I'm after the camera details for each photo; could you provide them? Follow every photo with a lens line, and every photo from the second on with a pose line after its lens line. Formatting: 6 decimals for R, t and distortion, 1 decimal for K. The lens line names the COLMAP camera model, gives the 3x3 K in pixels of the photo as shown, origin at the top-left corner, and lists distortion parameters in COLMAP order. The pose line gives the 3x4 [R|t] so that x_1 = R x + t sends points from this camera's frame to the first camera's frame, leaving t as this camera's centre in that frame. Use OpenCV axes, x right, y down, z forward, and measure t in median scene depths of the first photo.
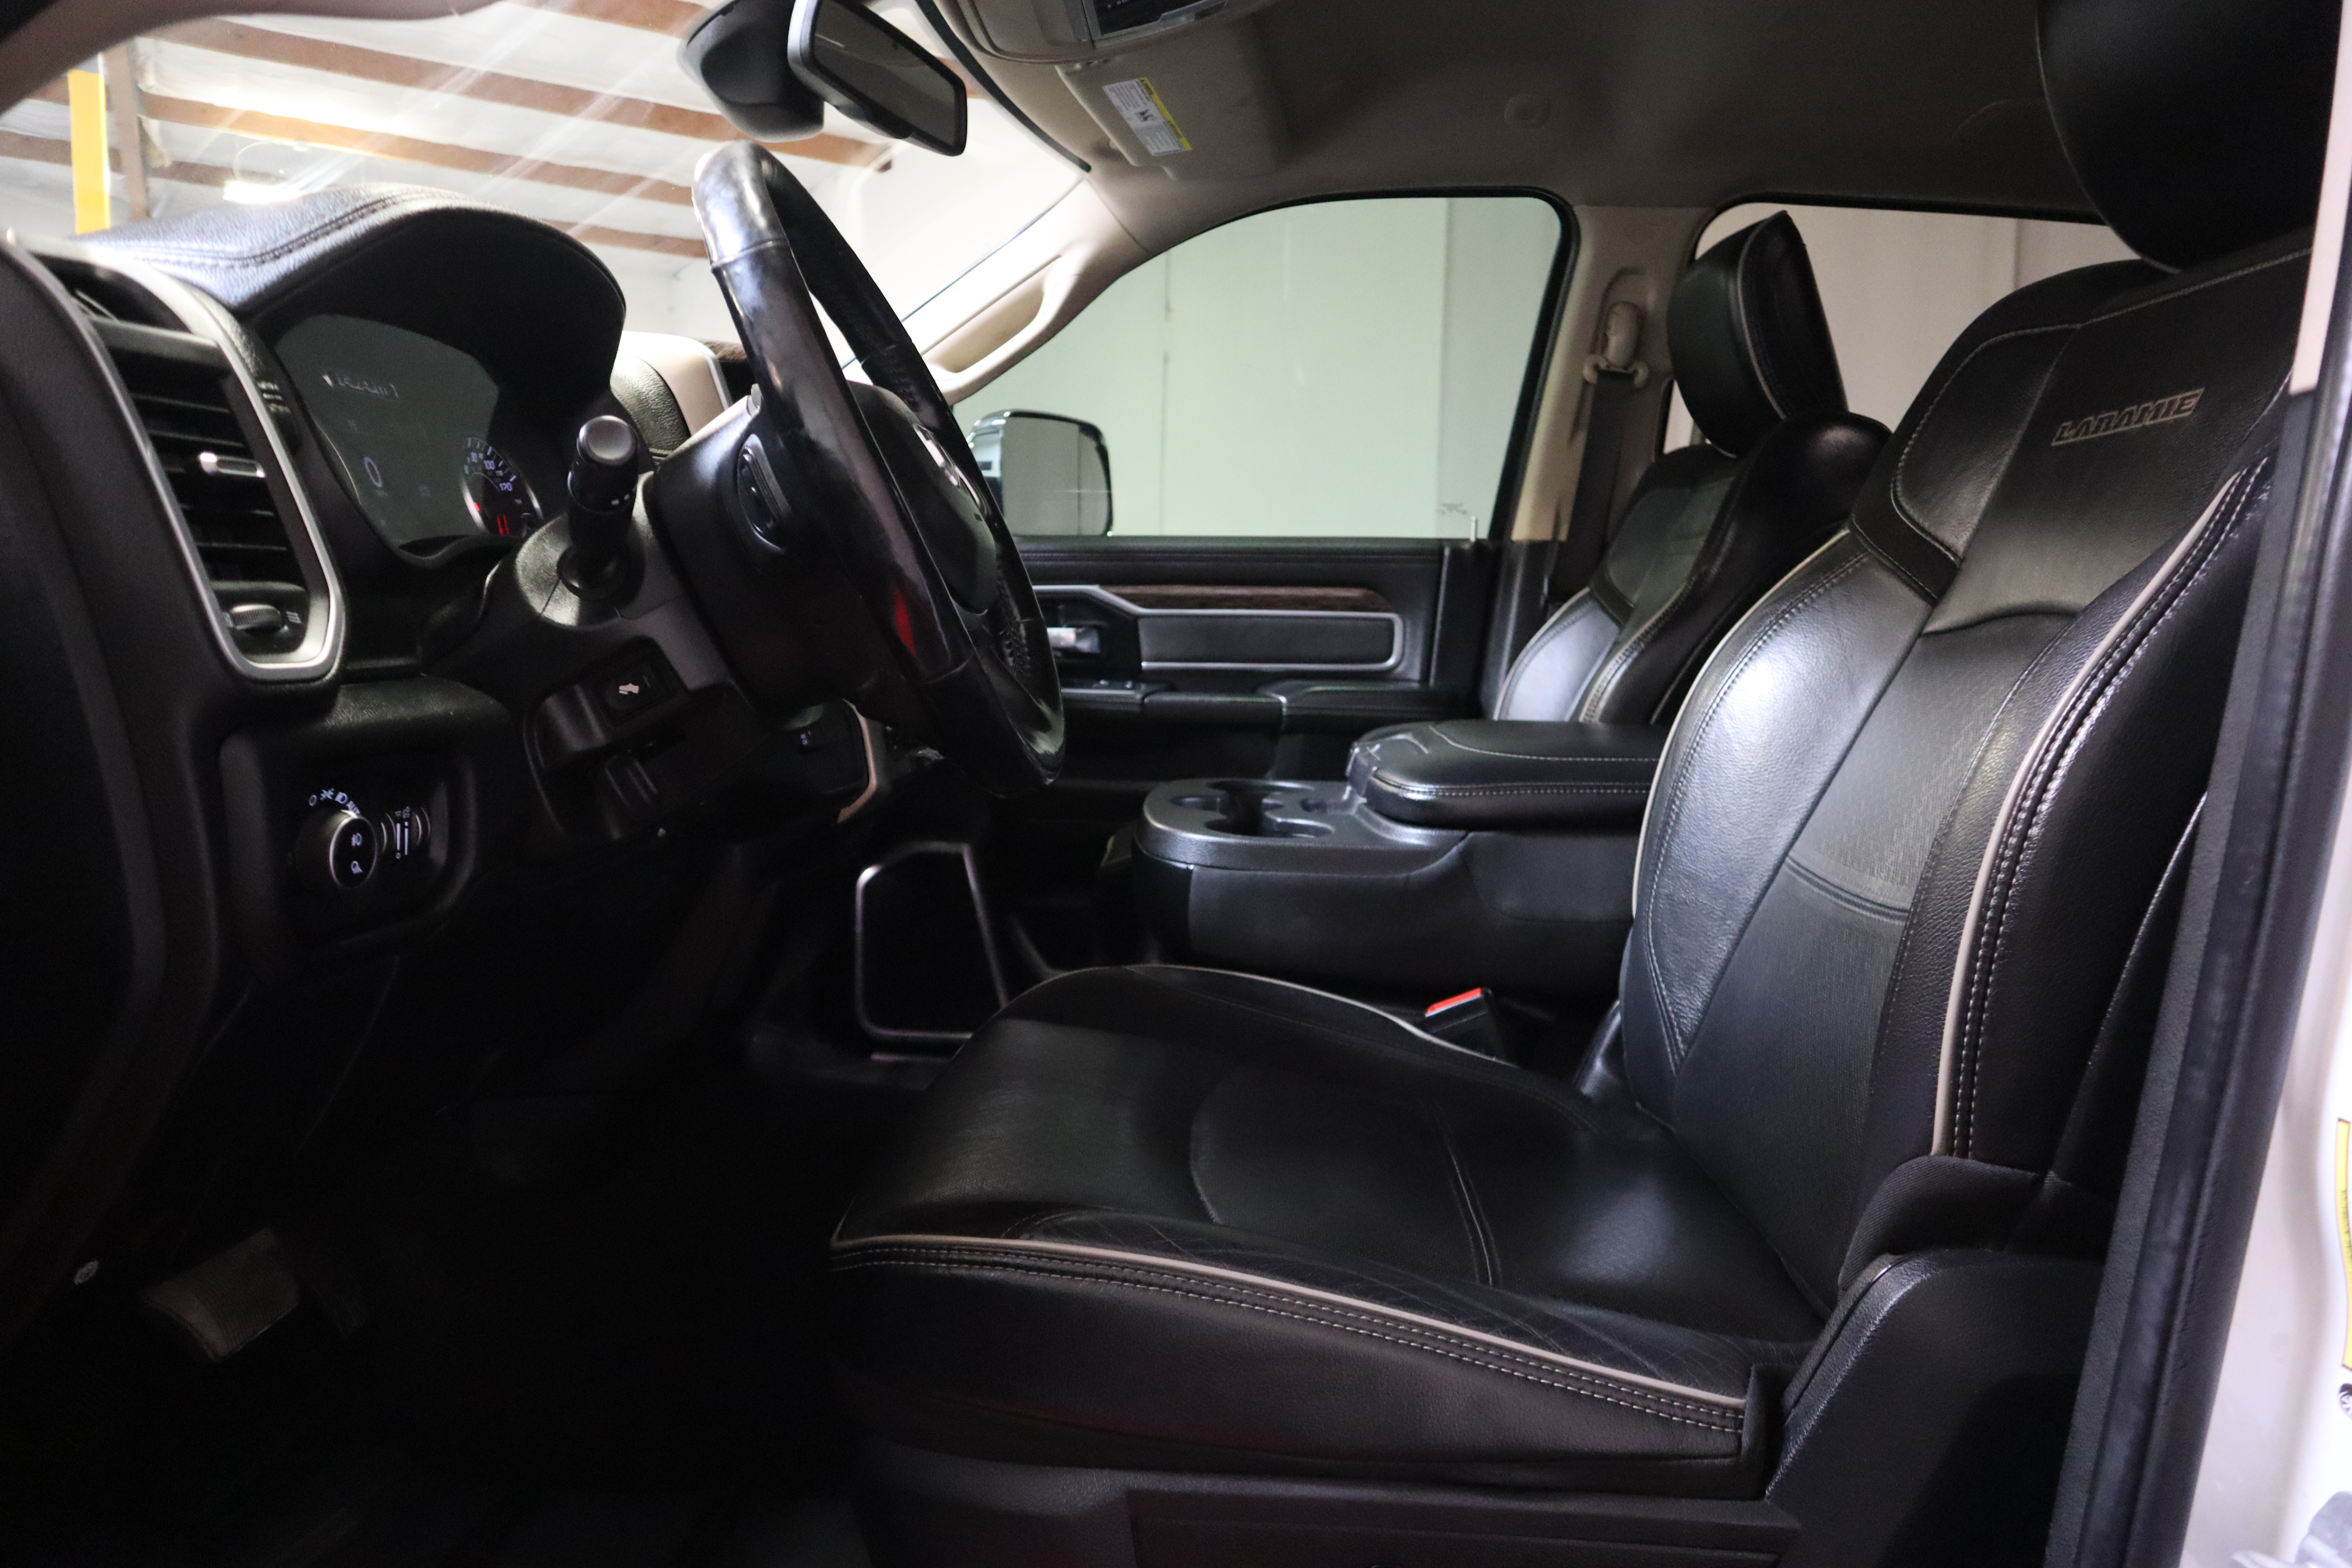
lens RADIAL K [[1617.0, 0, 1176.0], [0, 1617.0, 784.0], [0, 0, 1]] dist [-0.114739, 0.069144]
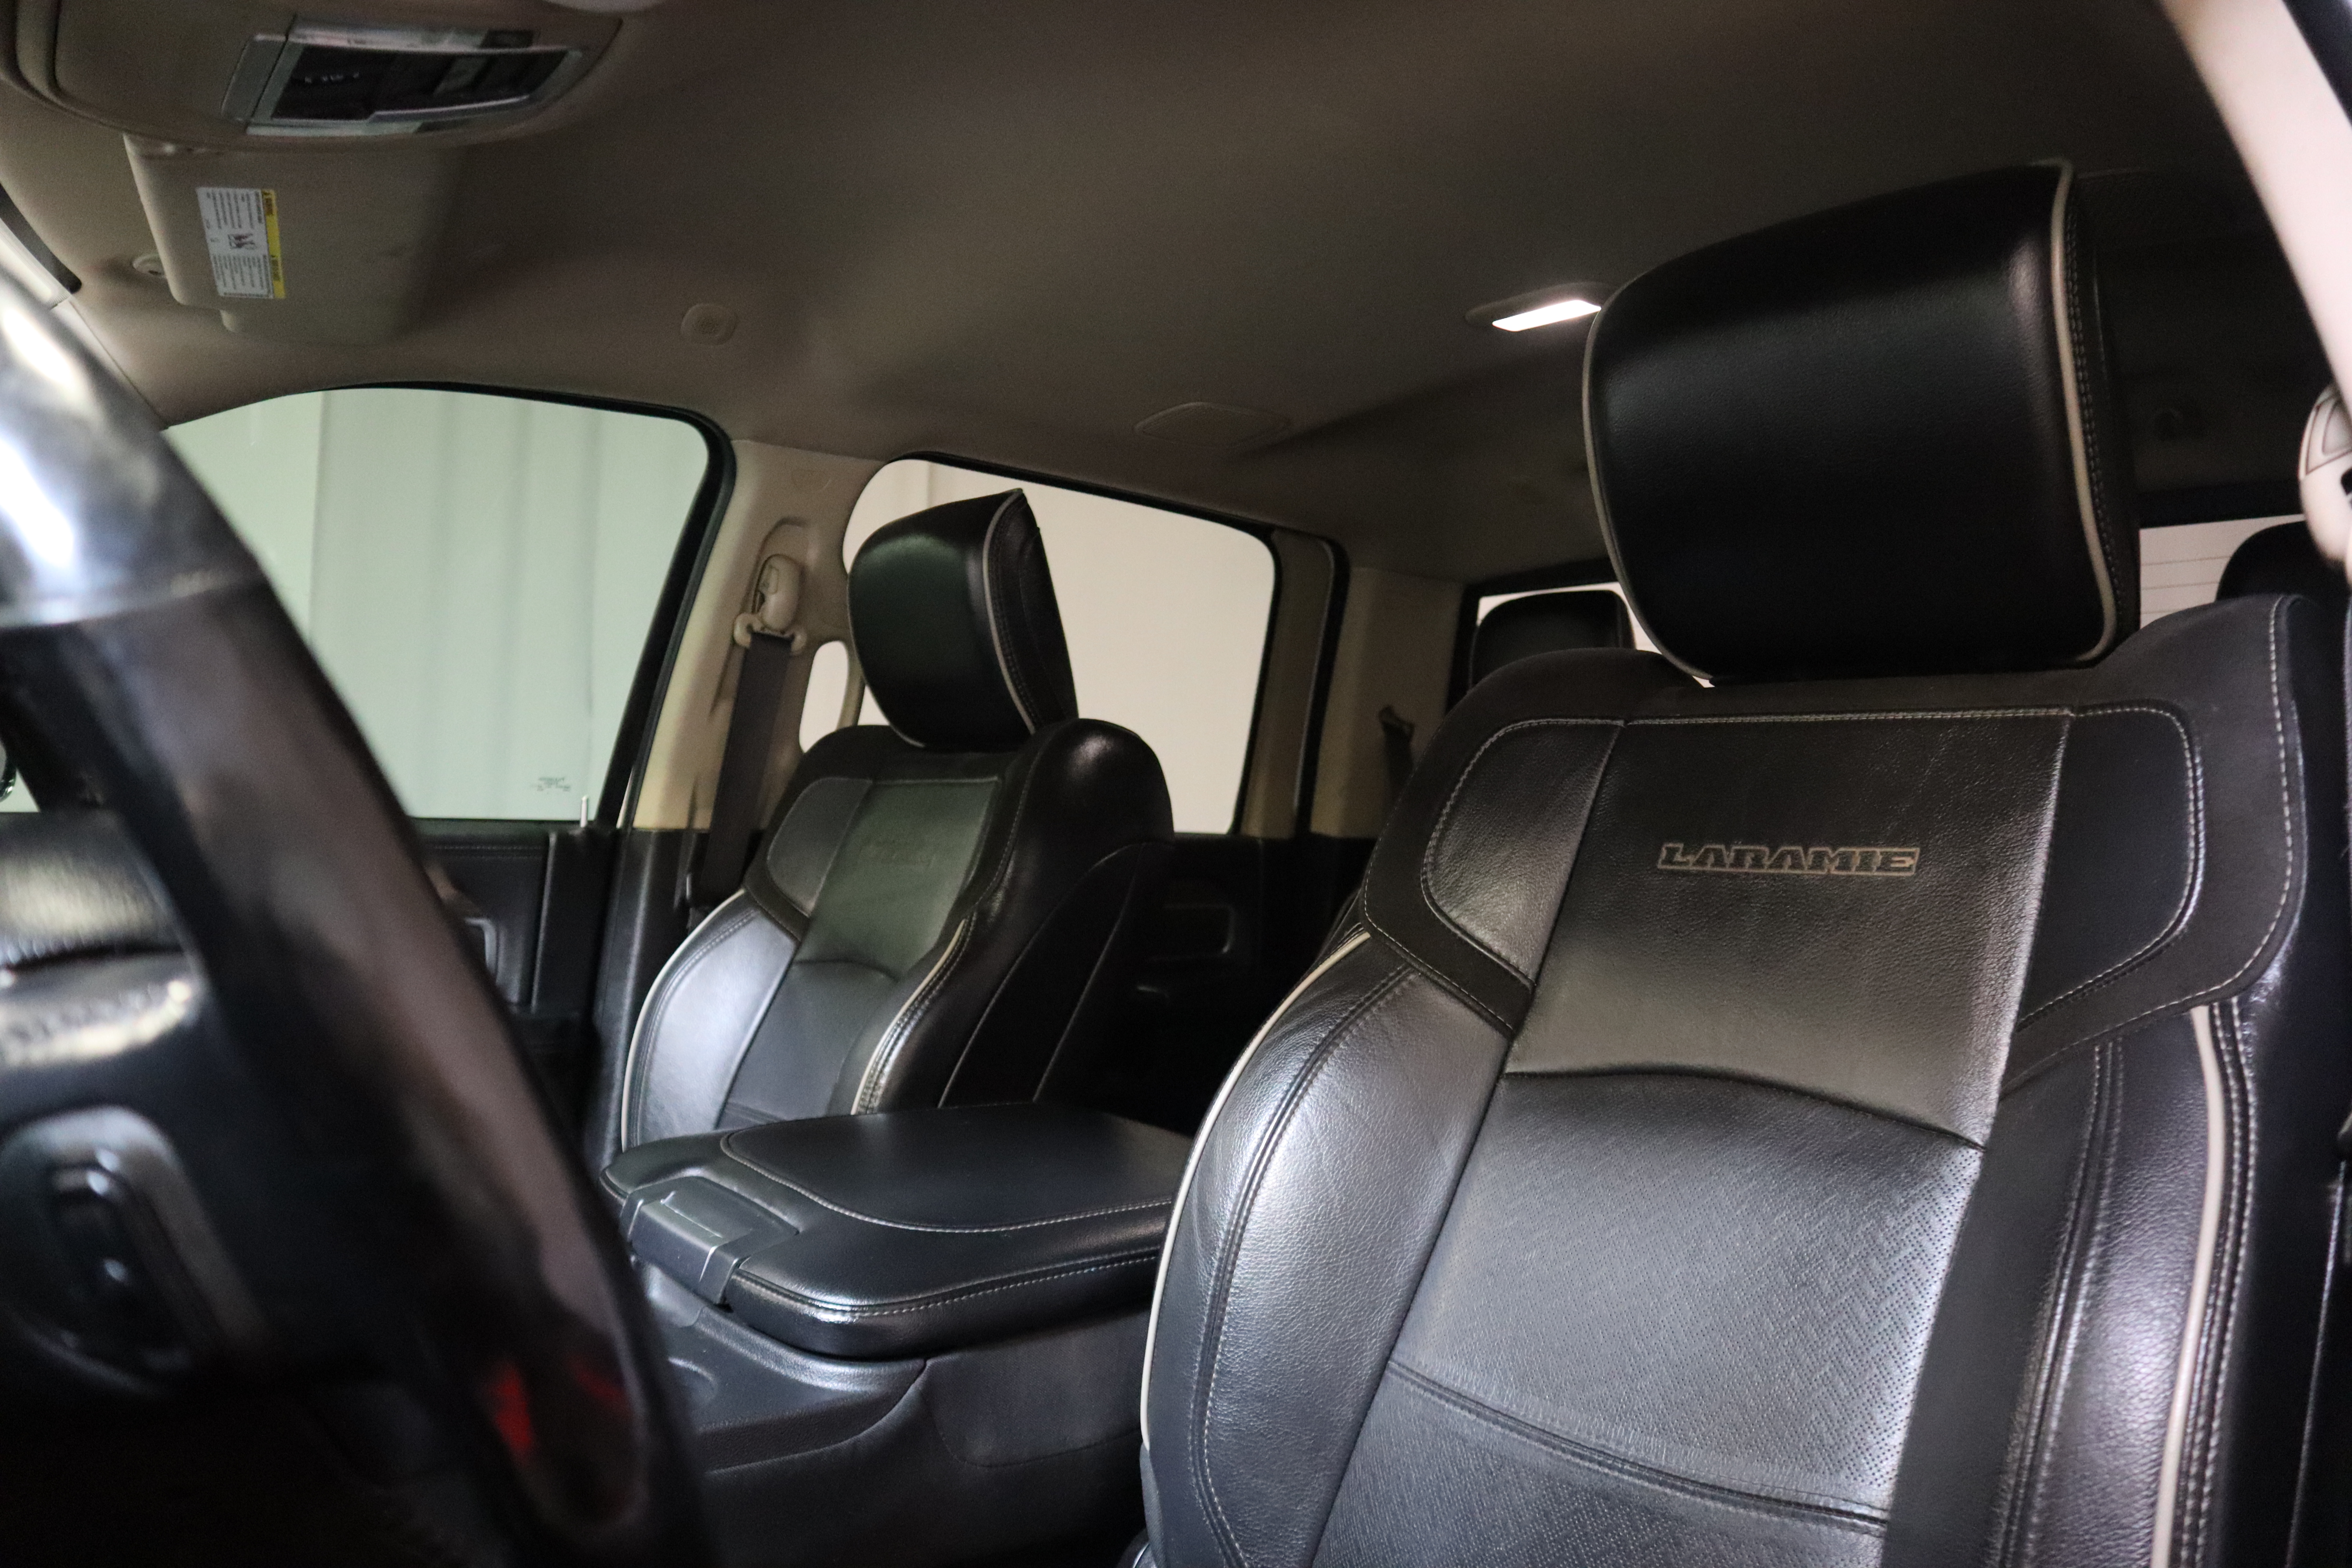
lens RADIAL K [[1617.0, 0, 1176.0], [0, 1617.0, 784.0], [0, 0, 1]] dist [-0.114739, 0.069144]
pose [[0.763027, 0.017512, 0.646129, -0.123982], [0.054486, 0.994332, -0.091293, -0.098997], [-0.644066, 0.104864, 0.757749, 0.241937]]
